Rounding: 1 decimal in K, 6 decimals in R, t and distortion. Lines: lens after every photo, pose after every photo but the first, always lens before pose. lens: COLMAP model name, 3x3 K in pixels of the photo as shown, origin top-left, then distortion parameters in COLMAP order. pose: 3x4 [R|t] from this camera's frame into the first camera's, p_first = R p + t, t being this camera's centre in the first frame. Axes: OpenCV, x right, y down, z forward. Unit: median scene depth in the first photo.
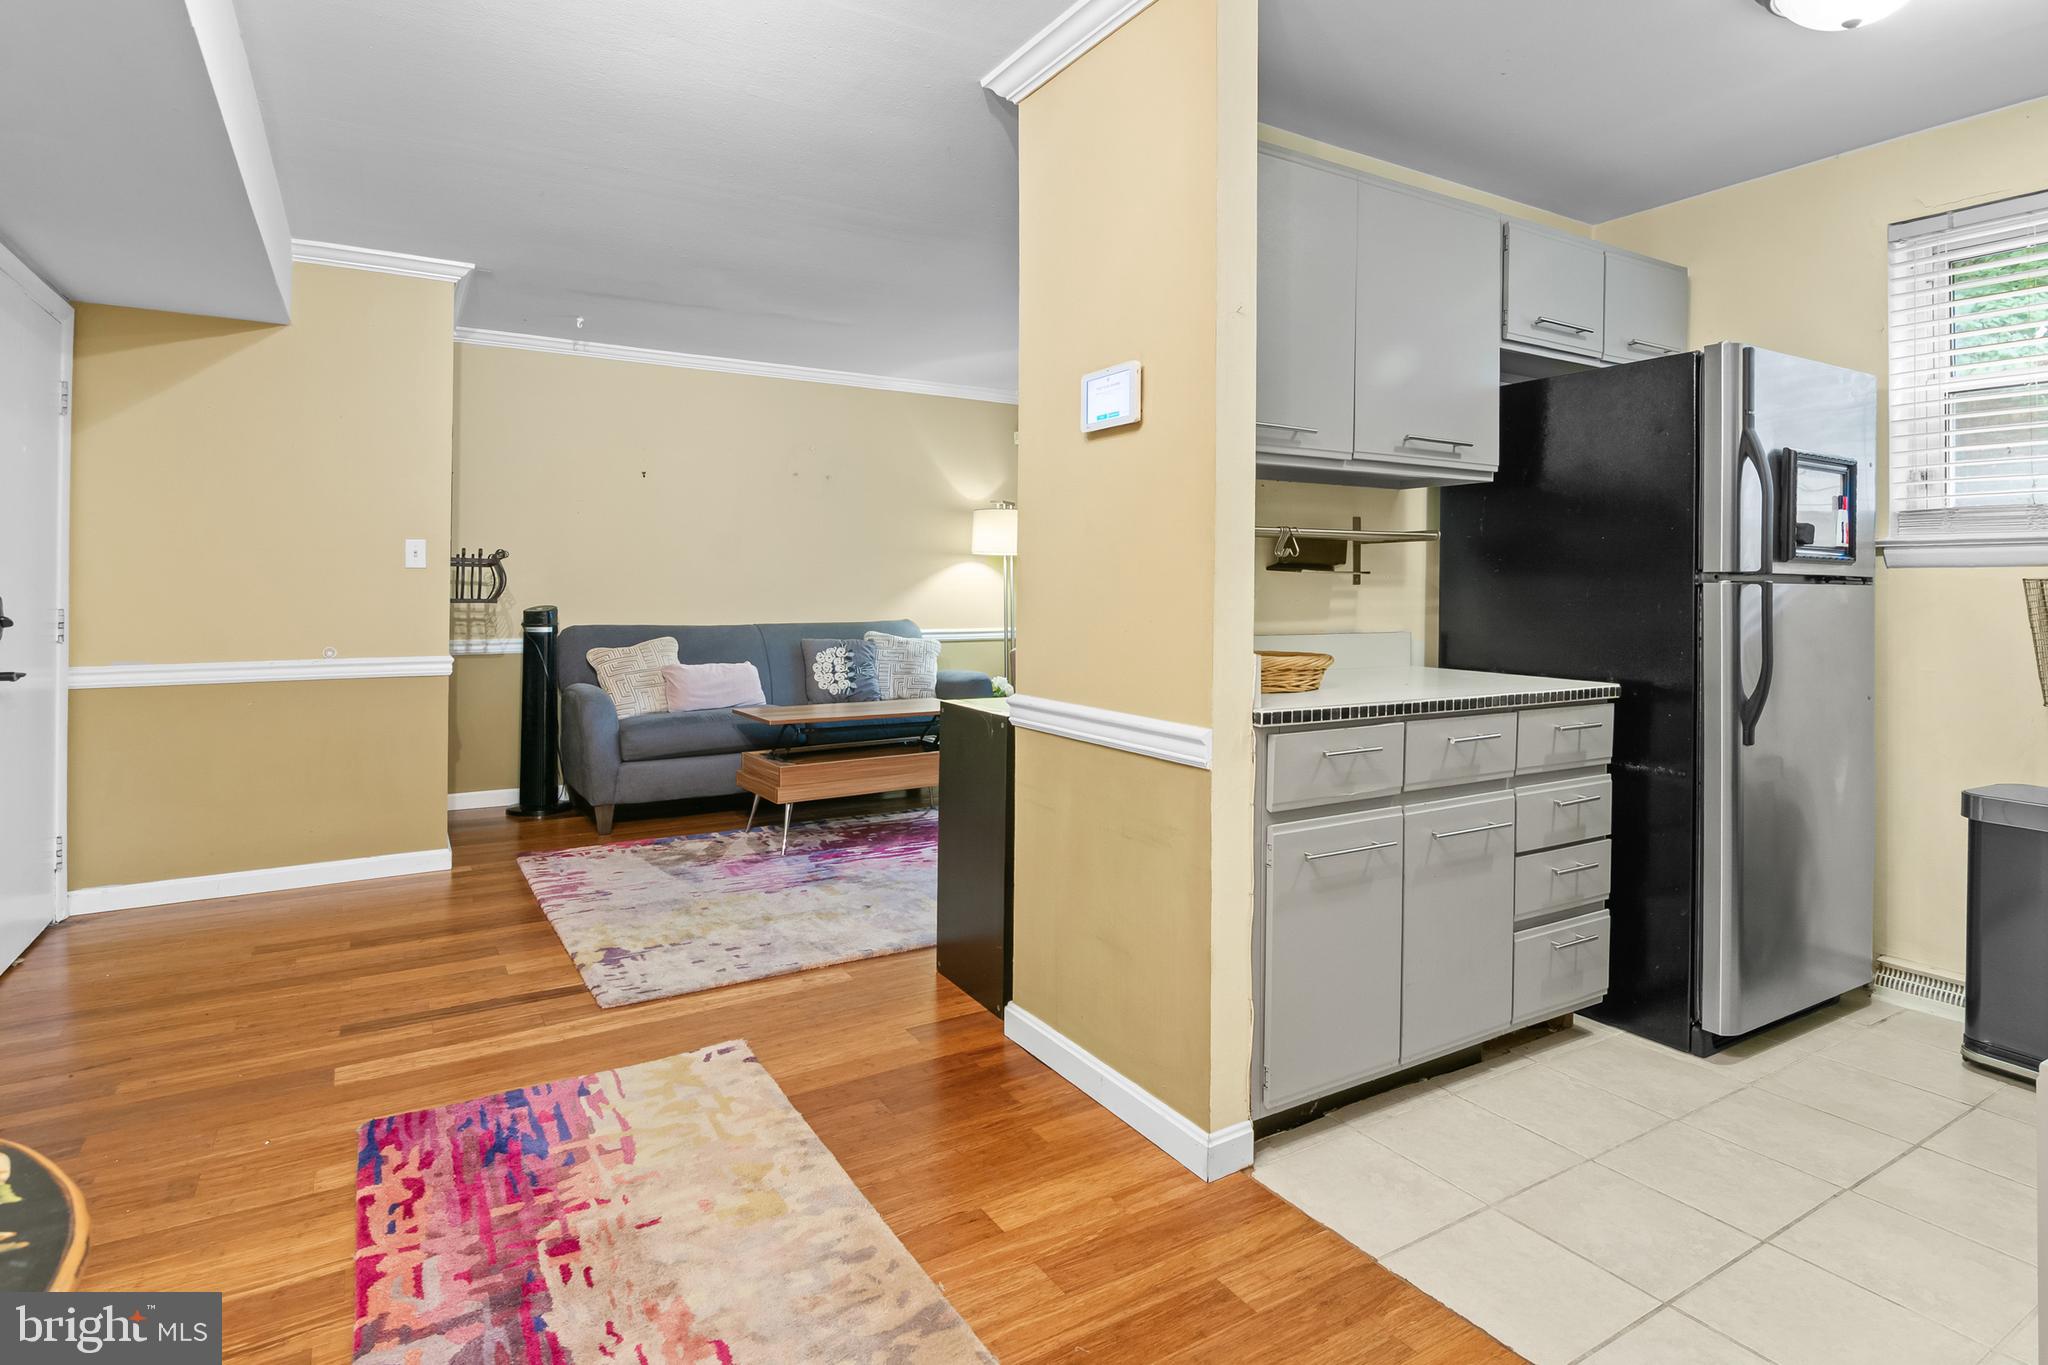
lens RADIAL K [[934.7, 0, 1013.1], [0, 934.7, 595.3], [0, 0, 1]] dist [0.000962, -0.008302]
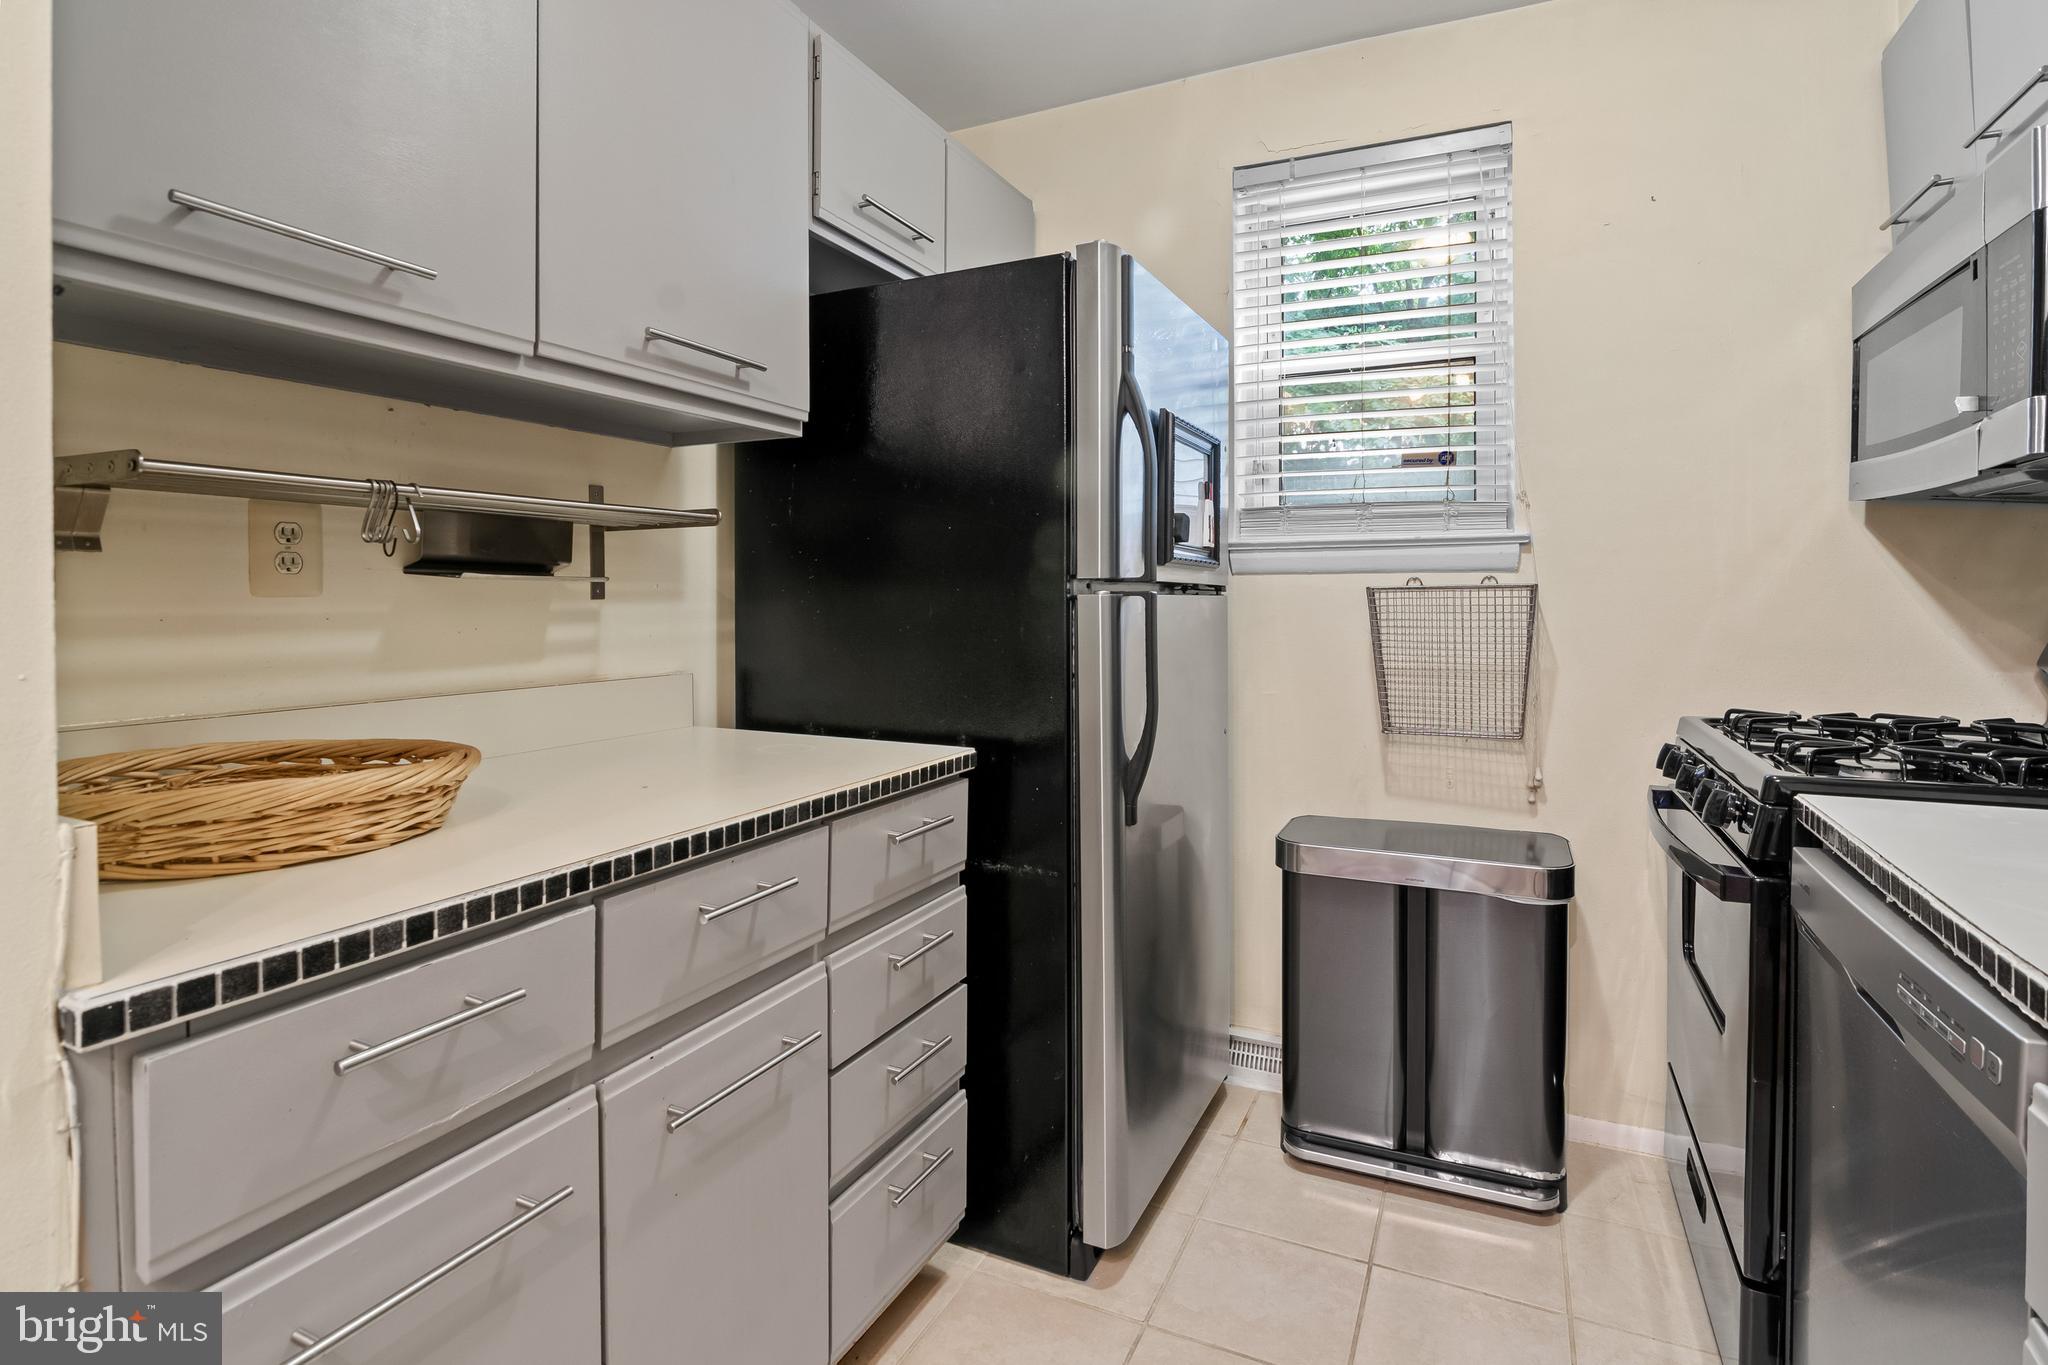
lens RADIAL K [[934.7, 0, 1013.1], [0, 934.7, 595.3], [0, 0, 1]] dist [0.000962, -0.008302]
pose [[0.798379, -0.007003, 0.602115, 0.280822], [0.011985, 0.999919, -0.004261, -0.009914], [-0.602036, 0.010618, 0.798398, 0.466047]]
